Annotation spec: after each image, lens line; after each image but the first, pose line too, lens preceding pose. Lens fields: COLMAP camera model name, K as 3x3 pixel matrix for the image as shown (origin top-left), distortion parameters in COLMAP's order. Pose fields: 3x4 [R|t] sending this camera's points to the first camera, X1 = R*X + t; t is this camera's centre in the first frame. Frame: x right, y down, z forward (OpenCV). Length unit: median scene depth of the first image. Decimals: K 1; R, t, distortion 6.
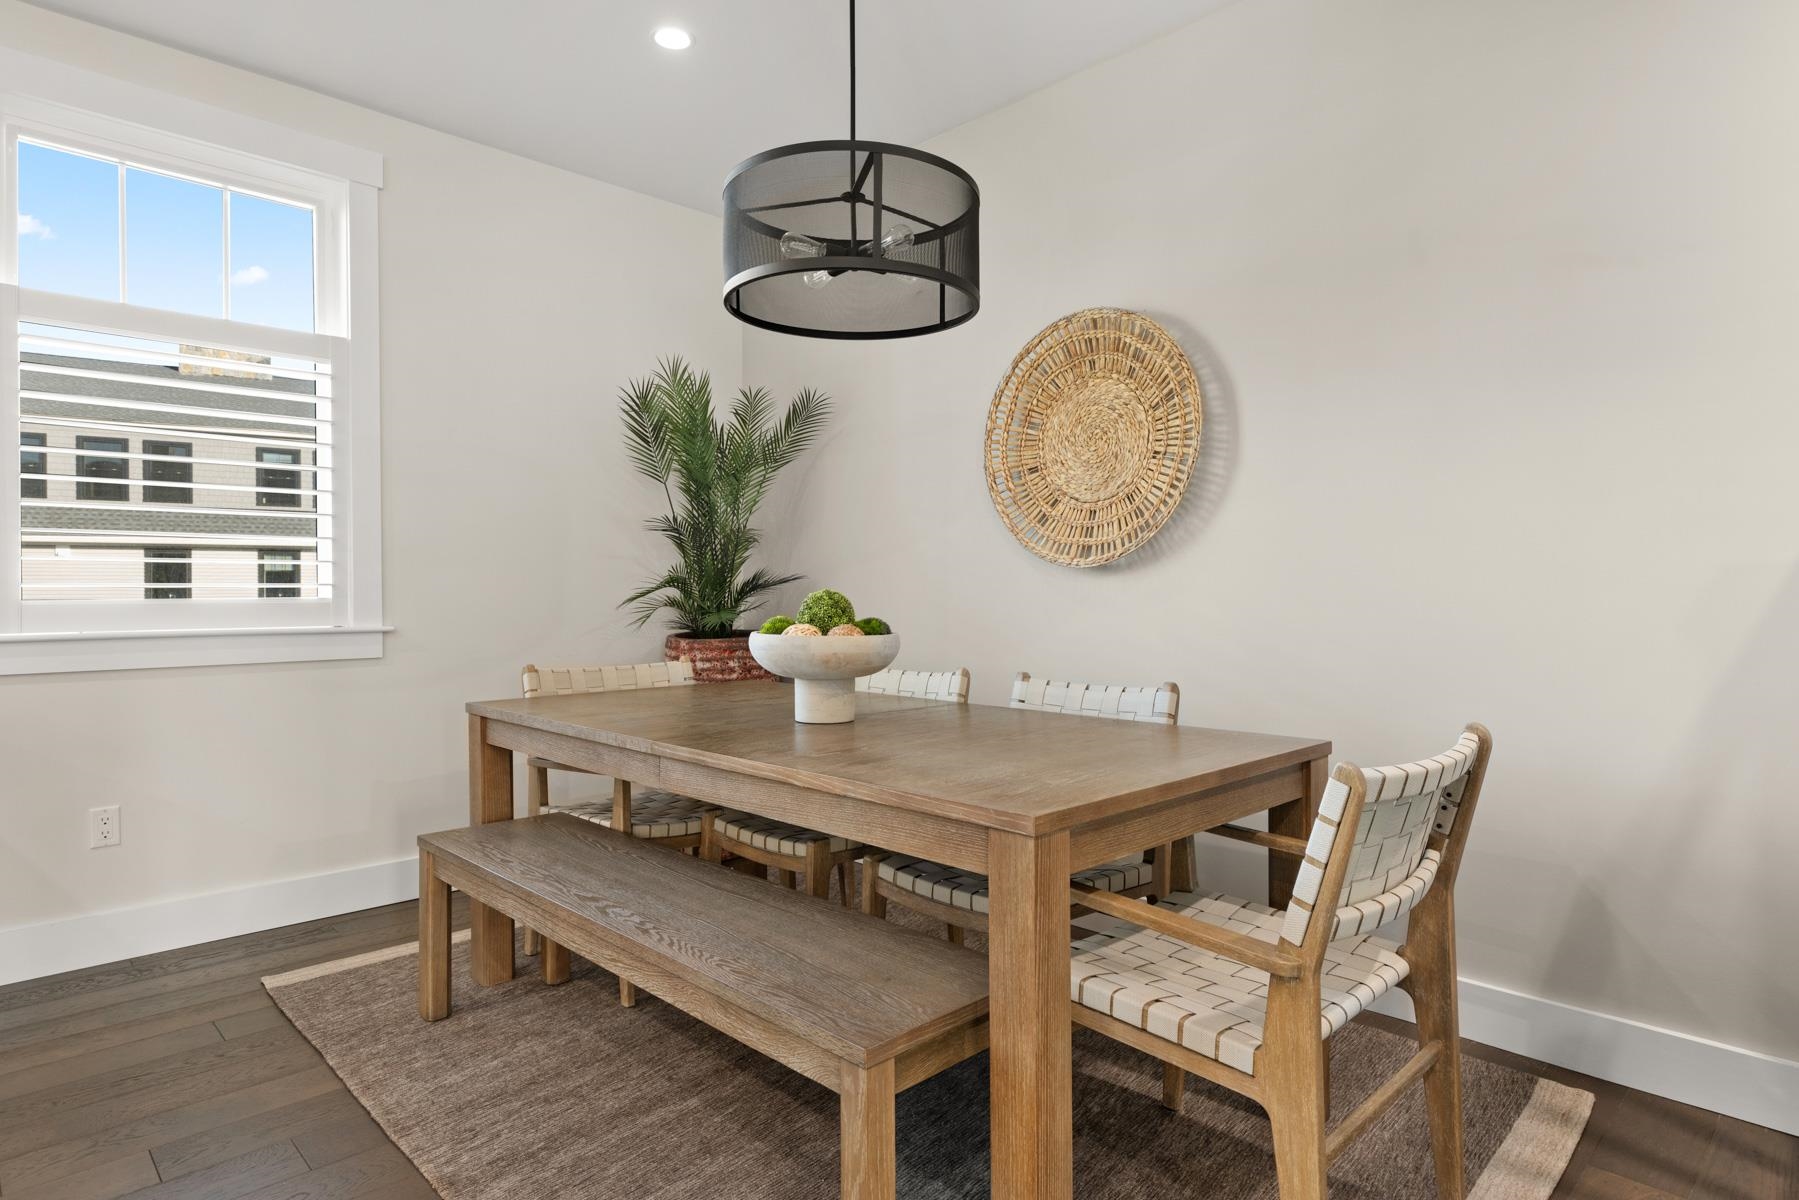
lens RADIAL K [[993.8, 0, 903.6], [0, 993.8, 597.0], [0, 0, 1]] dist [-0.004061, -0.000792]
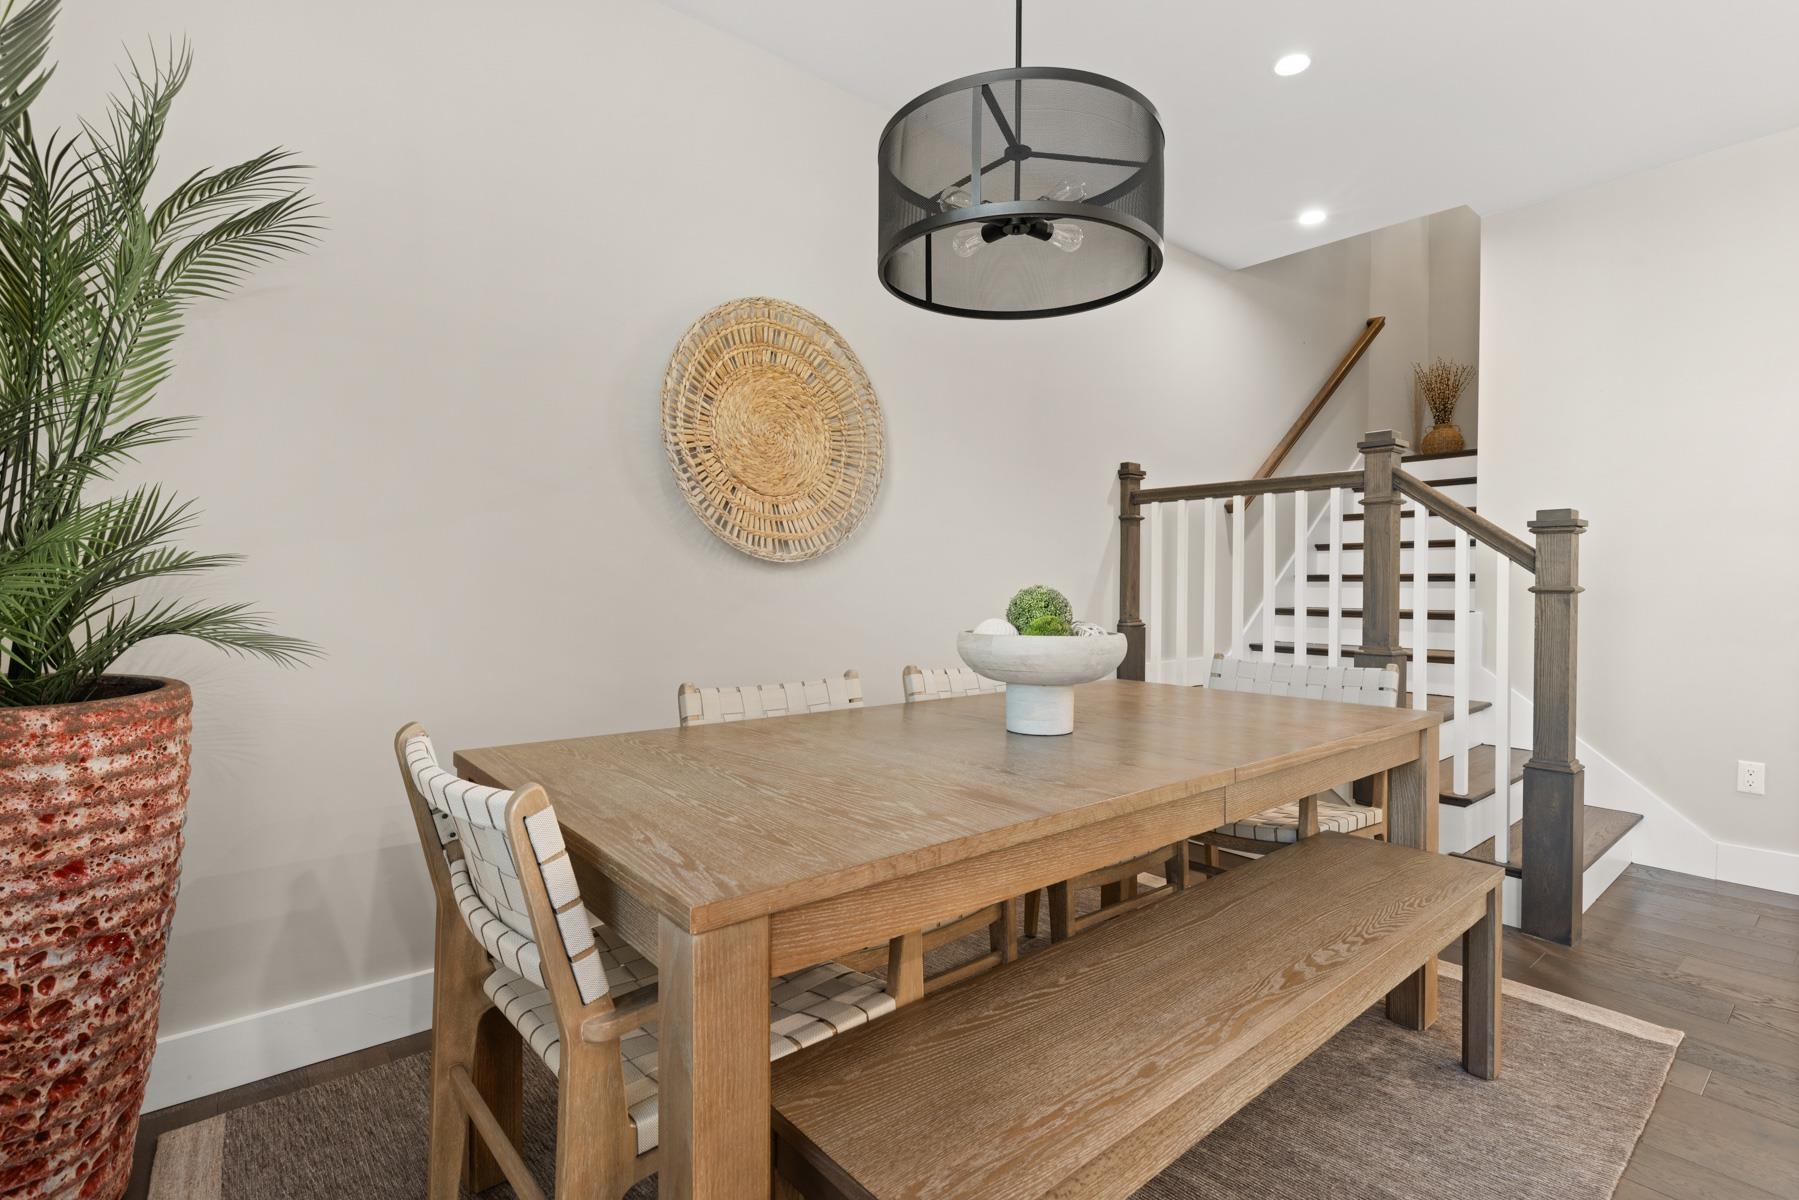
lens RADIAL K [[848.1, 0, 909.7], [0, 848.1, 594.6], [0, 0, 1]] dist [-0.001144, 0.000153]
pose [[0.072471, -0.008946, 0.997330, -0.648715], [0.000553, 0.999960, 0.008929, -0.004258], [-0.997370, -0.000095, 0.072473, 0.808860]]
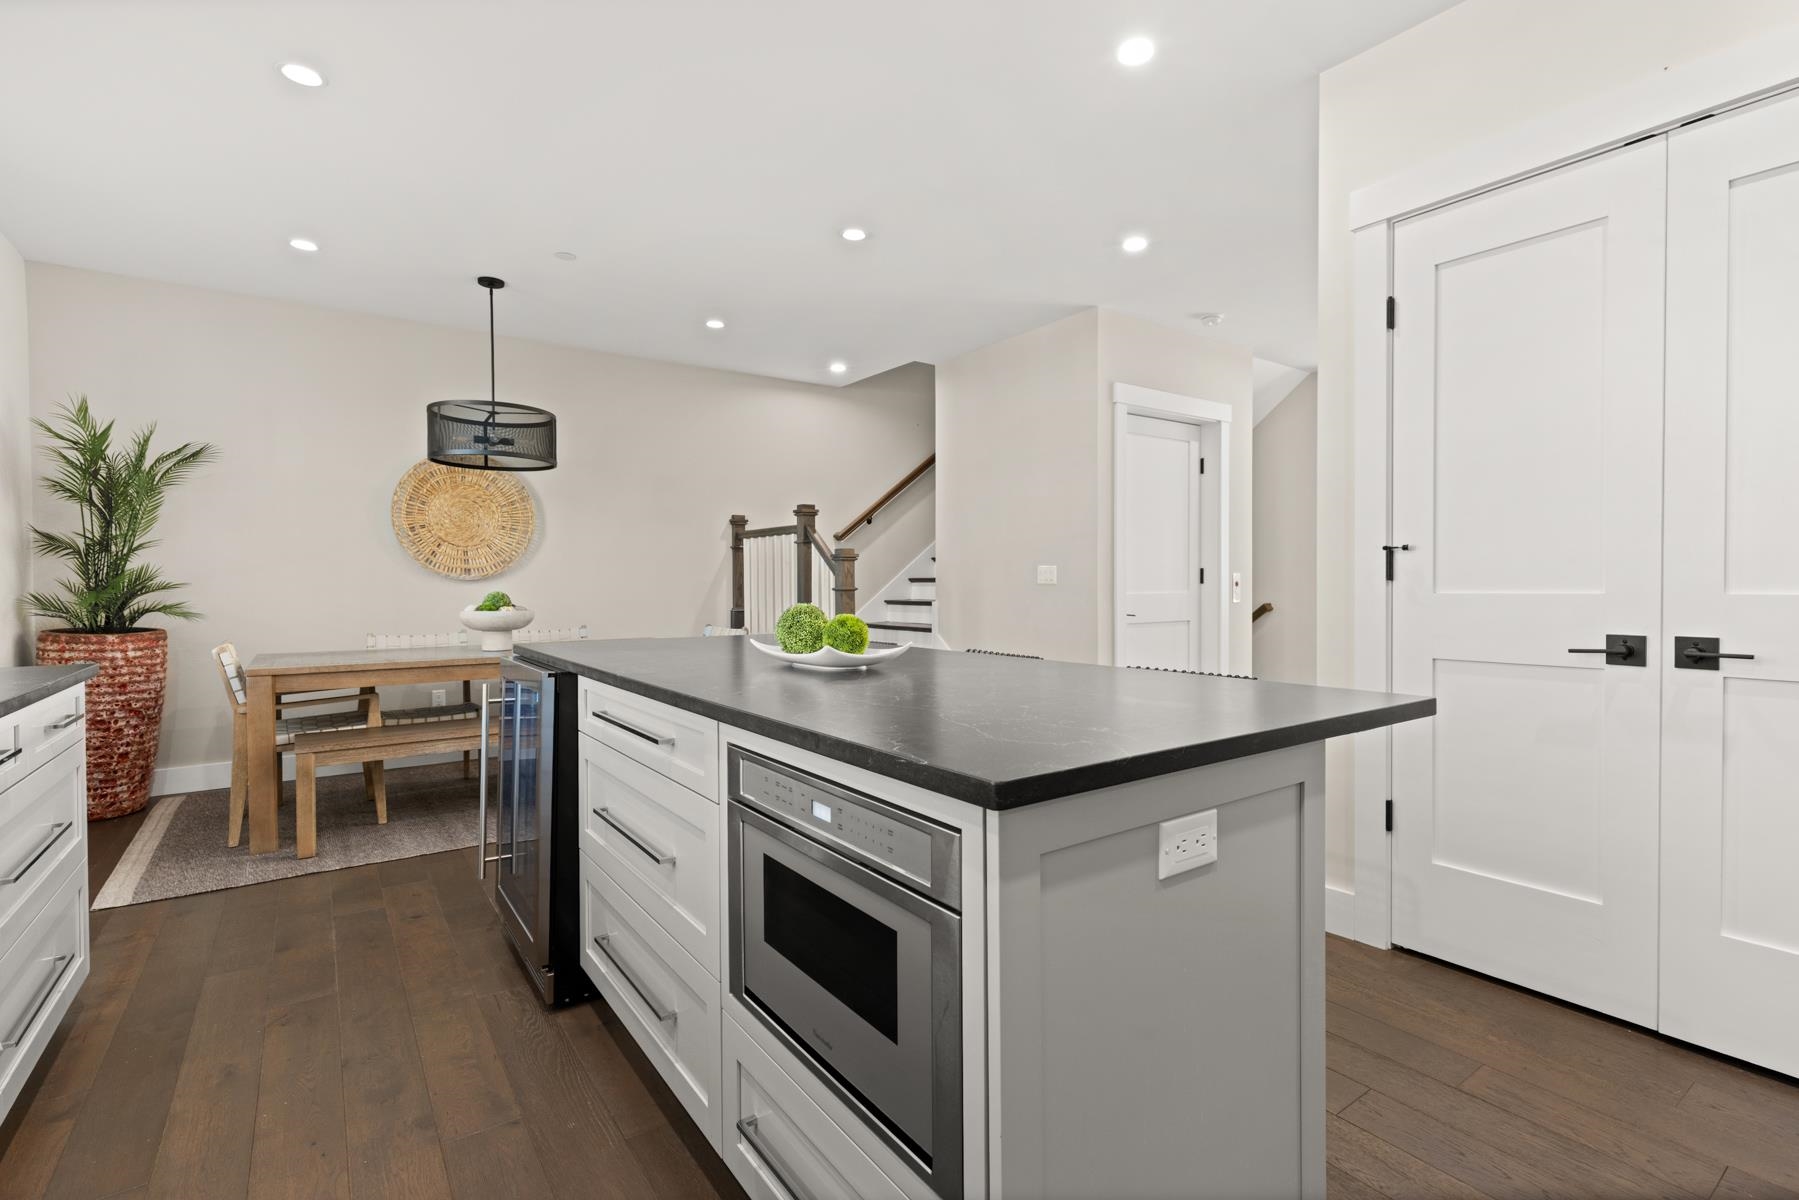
lens RADIAL K [[847.0, 0, 916.7], [0, 847.0, 595.2], [0, 0, 1]] dist [0.009560, -0.000376]
pose [[0.154008, -0.015966, 0.987941, -1.380500], [0.010431, 0.999840, 0.014532, -0.013046], [-0.988015, 0.008067, 0.154150, -0.171602]]
